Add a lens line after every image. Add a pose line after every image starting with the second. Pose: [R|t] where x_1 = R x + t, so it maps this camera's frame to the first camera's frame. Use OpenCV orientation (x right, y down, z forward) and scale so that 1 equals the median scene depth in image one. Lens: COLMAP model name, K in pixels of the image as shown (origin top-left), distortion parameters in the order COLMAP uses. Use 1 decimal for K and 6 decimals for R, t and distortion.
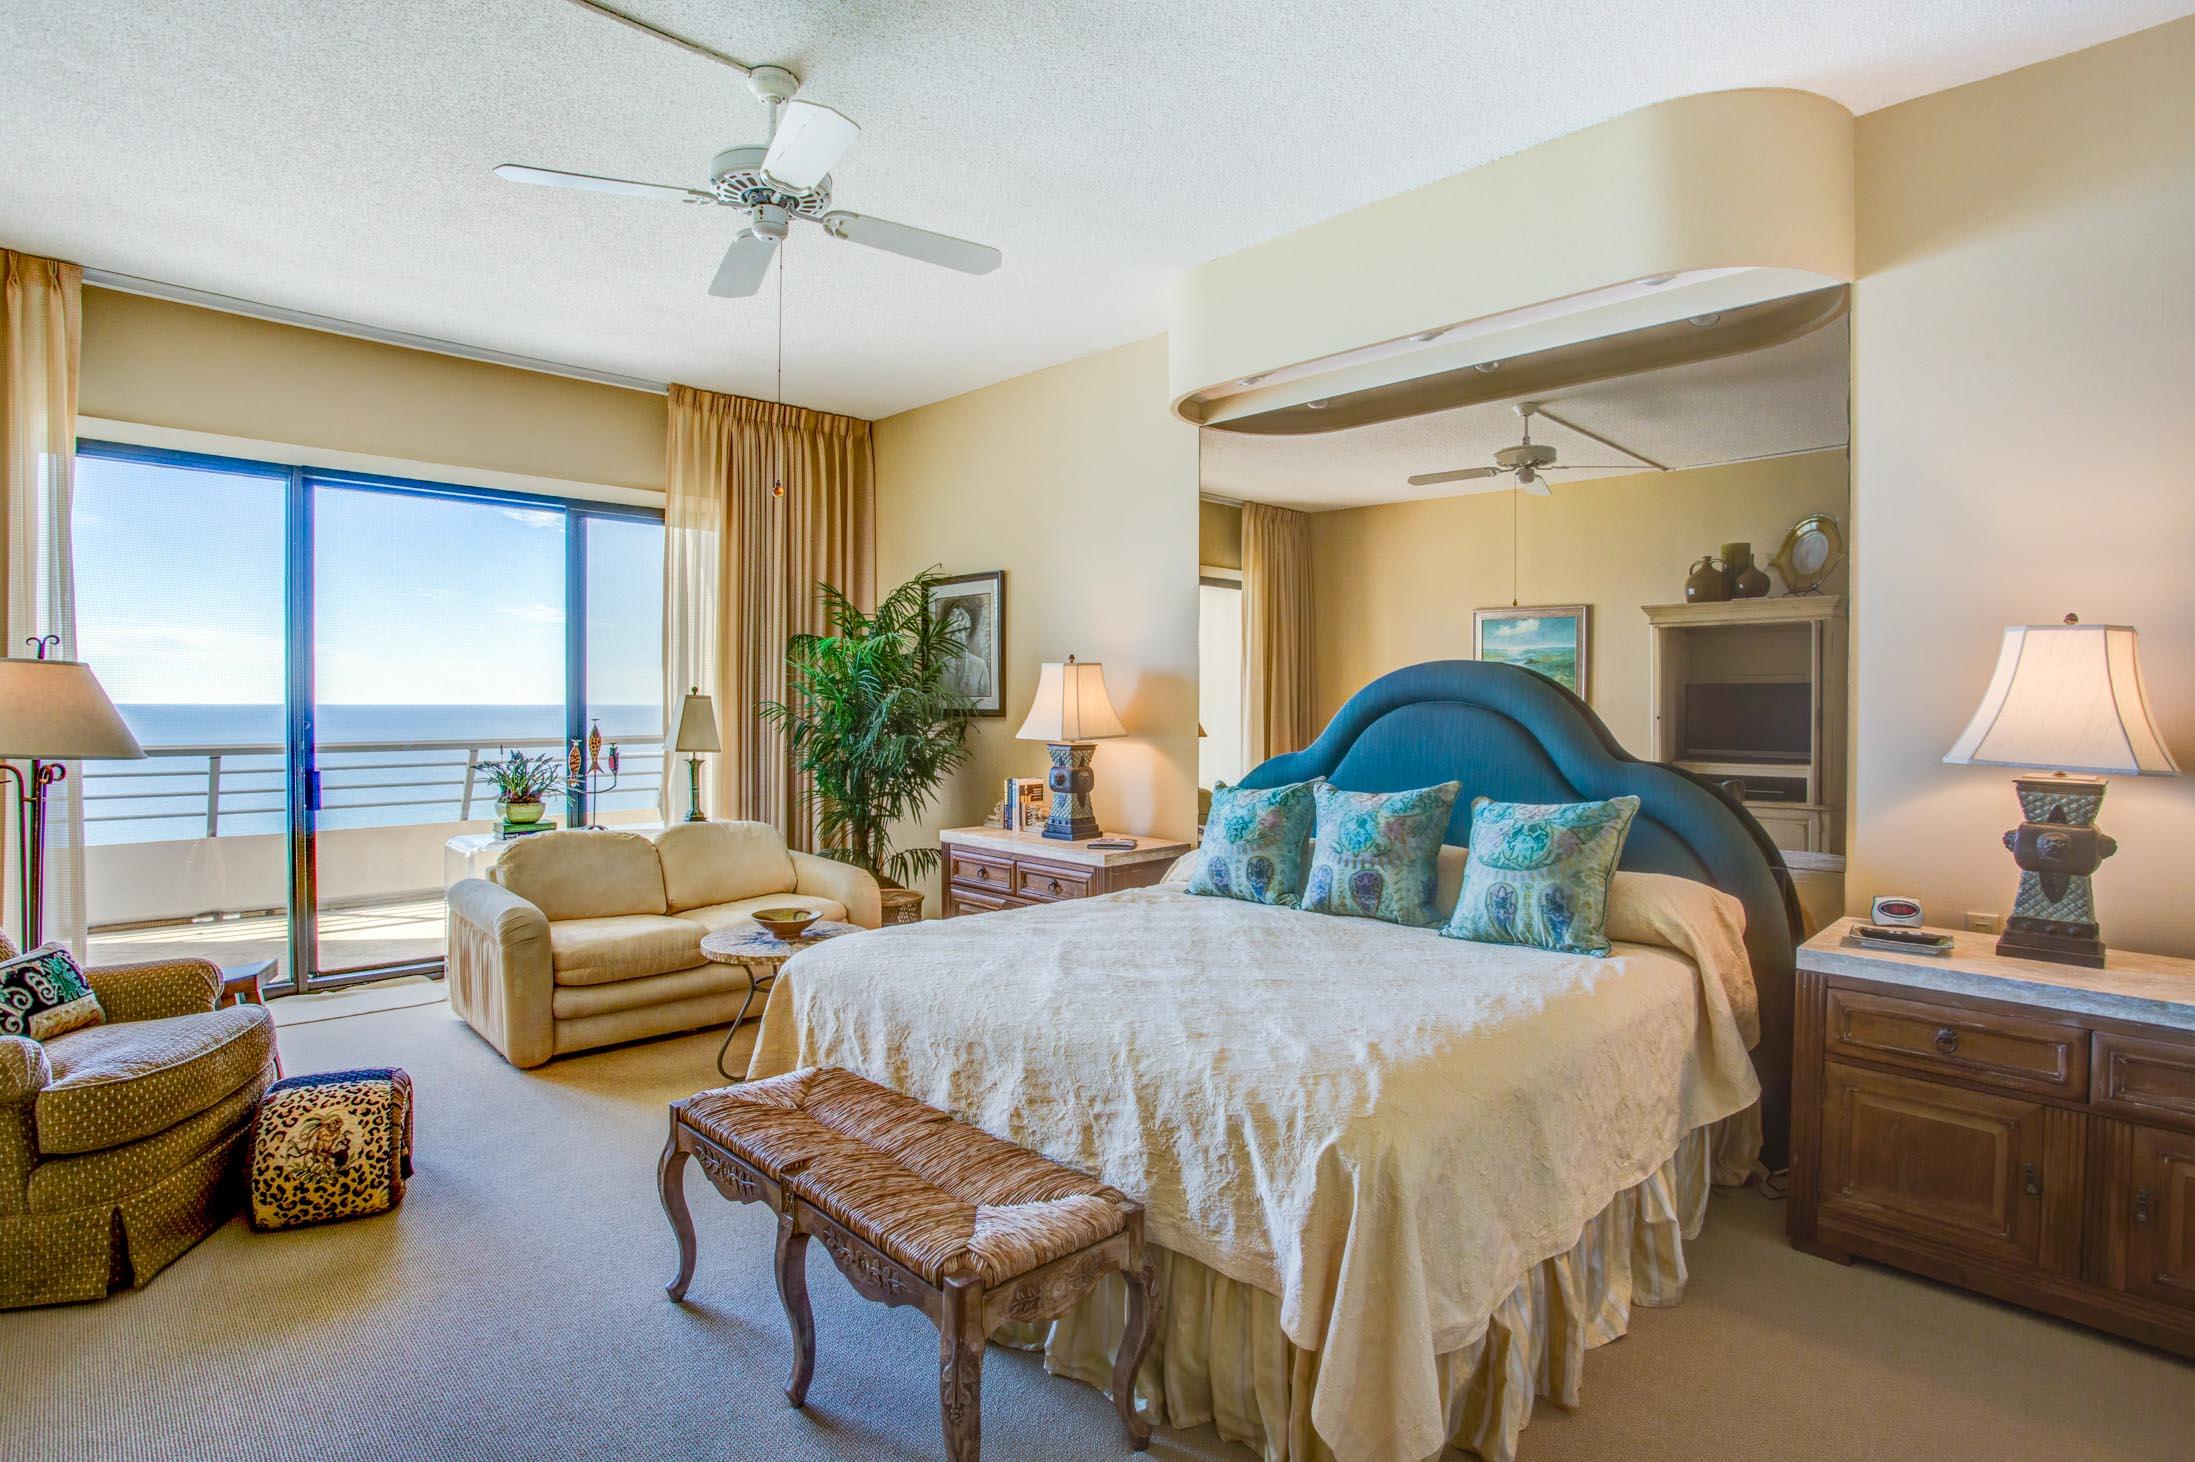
lens RADIAL K [[1107.1, 0, 1111.5], [0, 1107.1, 724.0], [0, 0, 1]] dist [-0.084420, 0.039365]
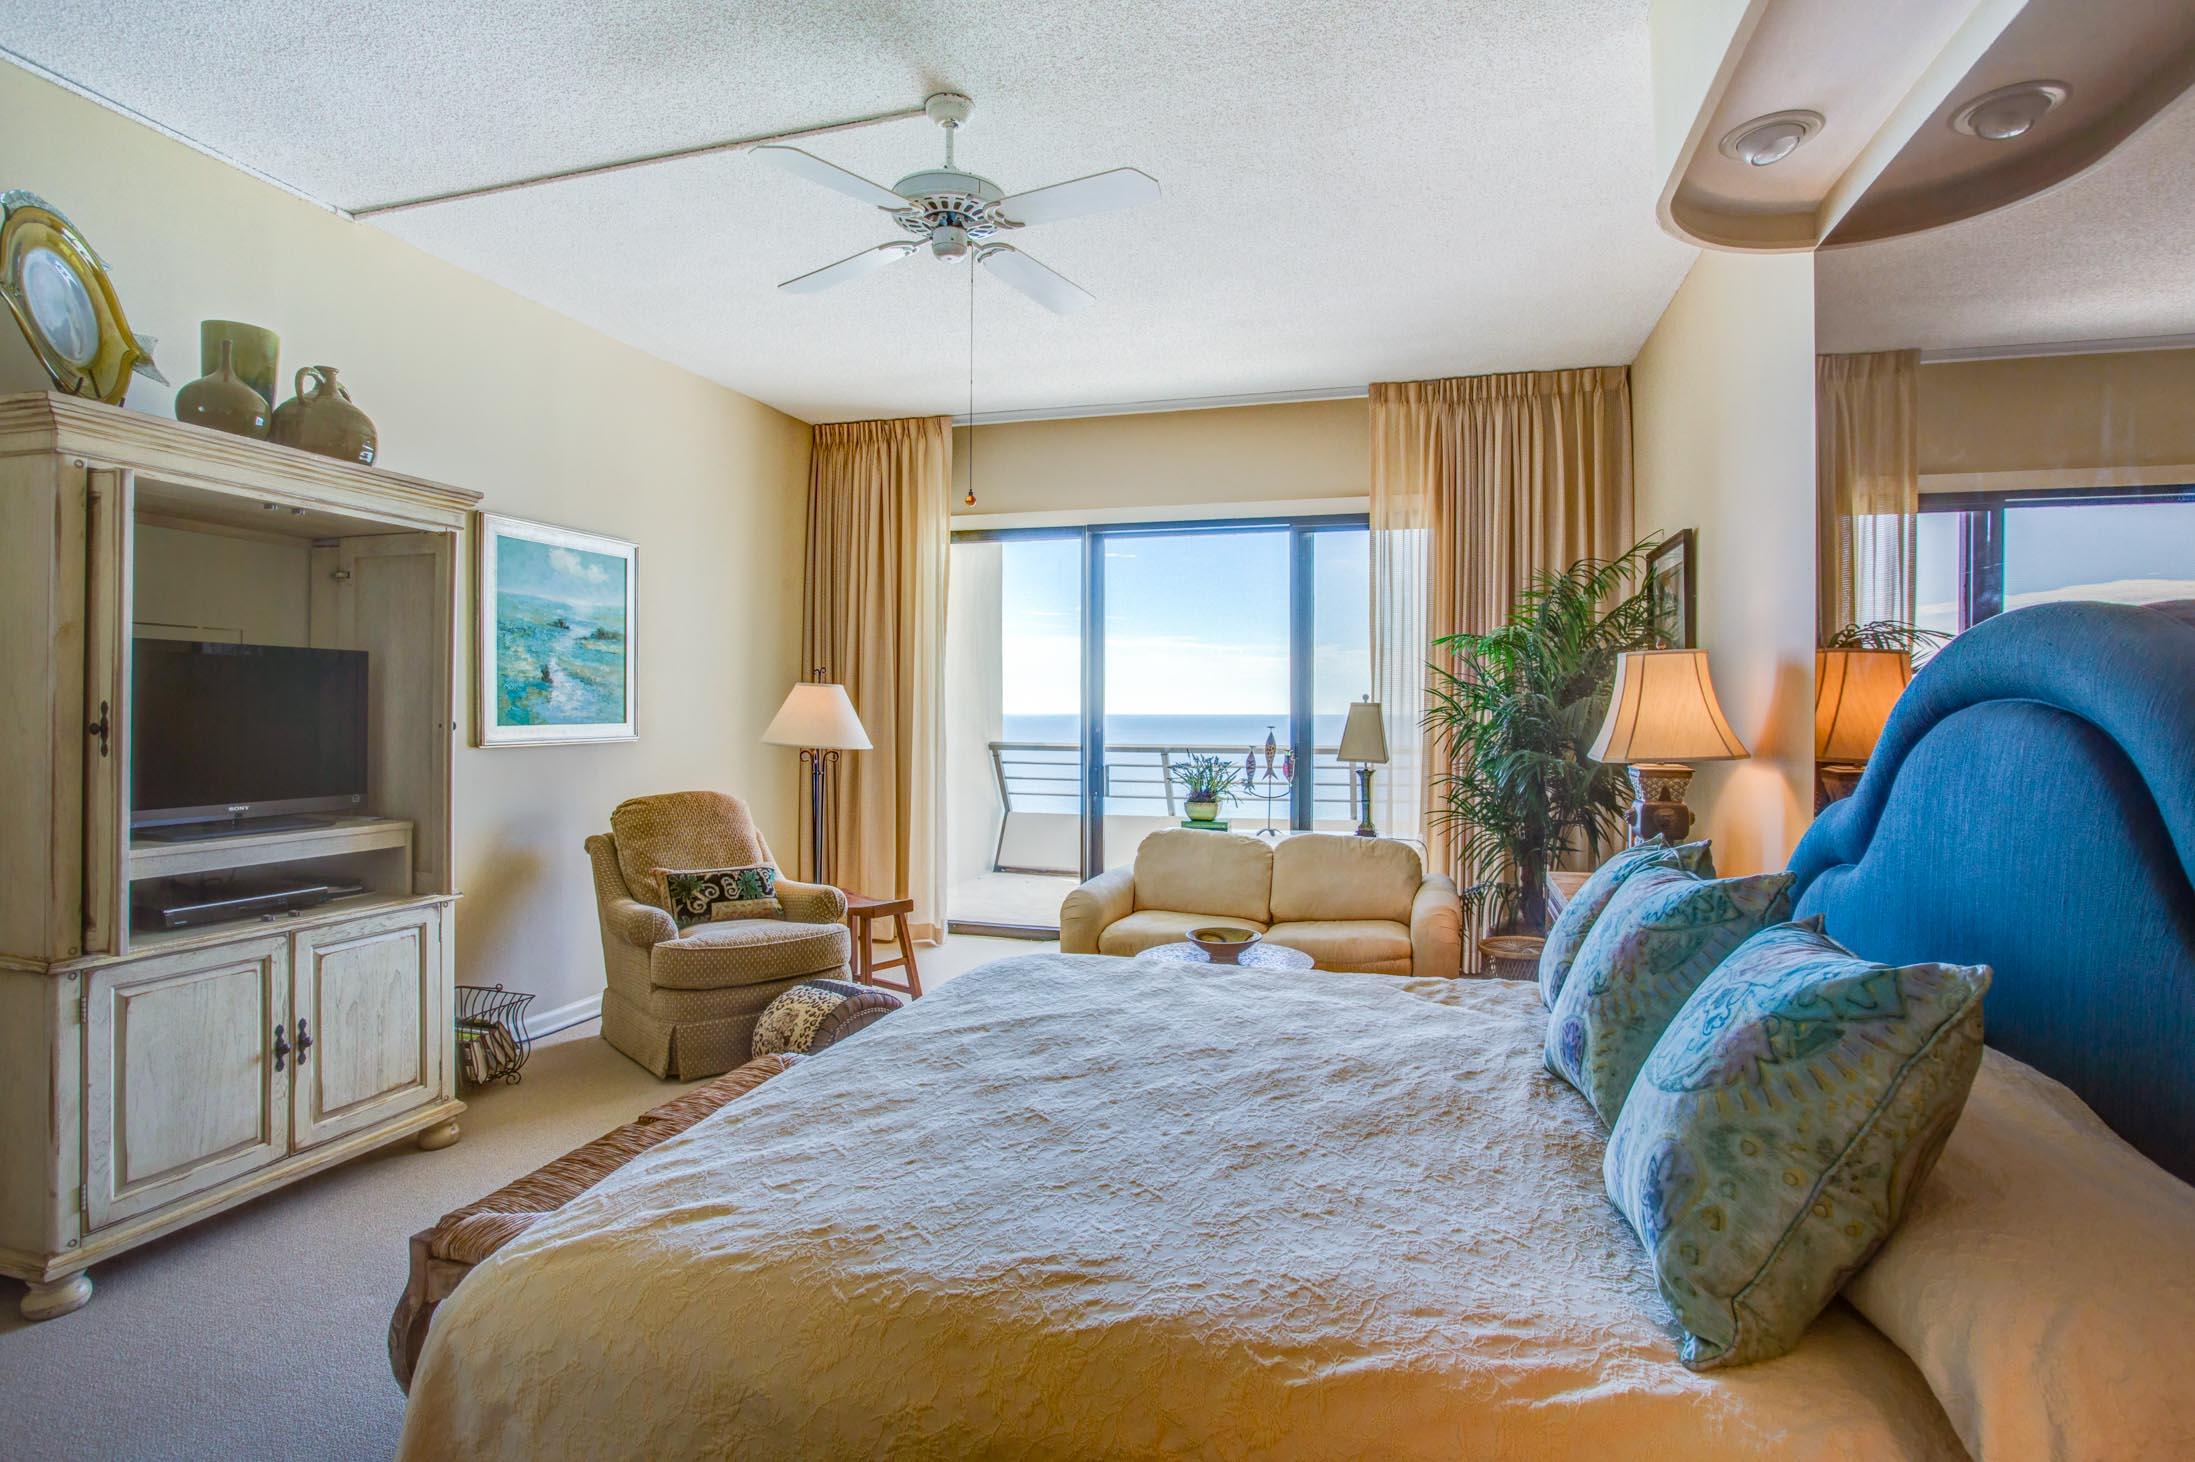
lens RADIAL K [[1107.1, 0, 1111.5], [0, 1107.1, 724.0], [0, 0, 1]] dist [-0.084420, 0.039365]
pose [[0.493517, 0.005788, -0.869717, 0.385594], [-0.017122, 0.999849, -0.003061, -0.001929], [0.869567, 0.016402, 0.493542, 0.365159]]
